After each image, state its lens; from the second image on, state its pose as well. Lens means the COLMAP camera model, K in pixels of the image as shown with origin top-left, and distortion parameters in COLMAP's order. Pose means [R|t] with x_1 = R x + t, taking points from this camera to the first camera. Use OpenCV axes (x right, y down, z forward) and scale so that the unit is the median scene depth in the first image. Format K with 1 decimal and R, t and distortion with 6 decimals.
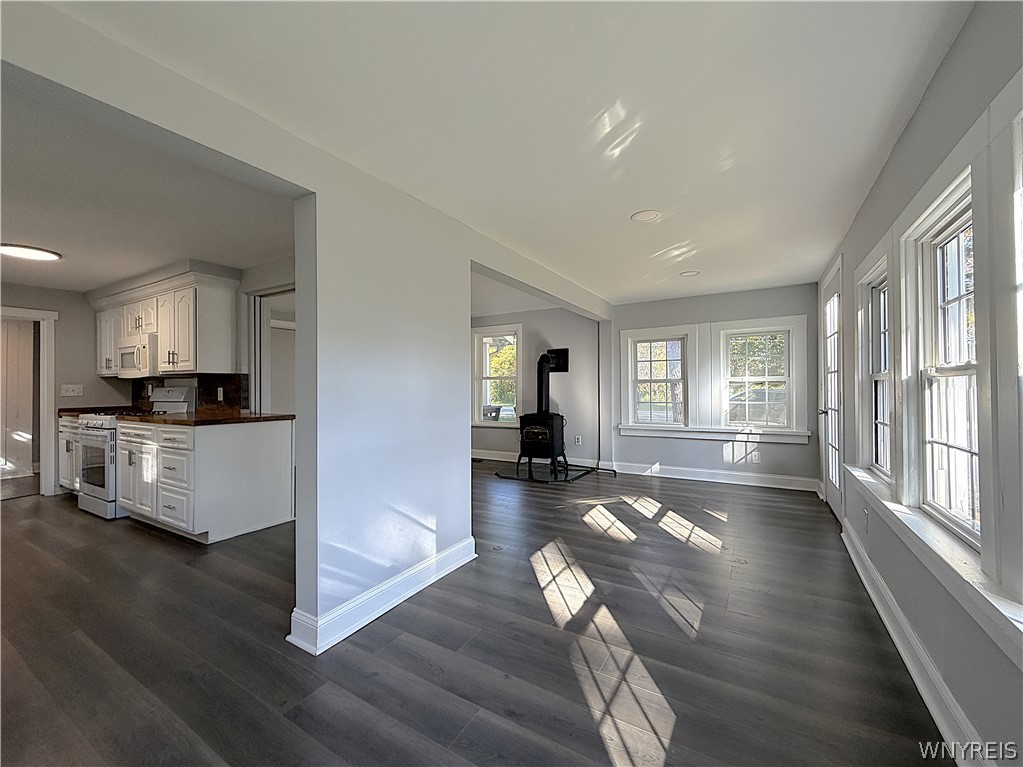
lens RADIAL K [[428.5, 0, 511.5], [0, 428.5, 383.5], [0, 0, 1]] dist [0.000242, 0.000015]
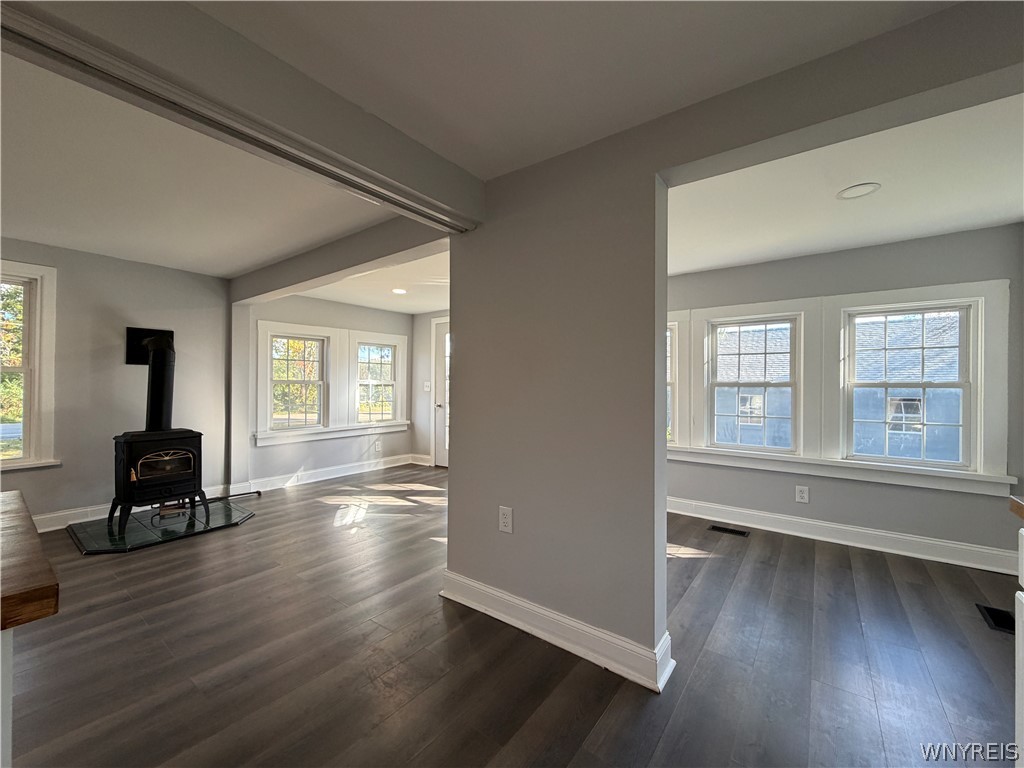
lens RADIAL K [[412.7, 0, 512.0], [0, 412.7, 384.0], [0, 0, 1]] dist [-0.001448, -0.000109]
pose [[0.123500, 0.011037, 0.992283, -0.525432], [-0.004137, 0.999935, -0.010607, 0.006009], [-0.992336, -0.002795, 0.123538, 0.456415]]
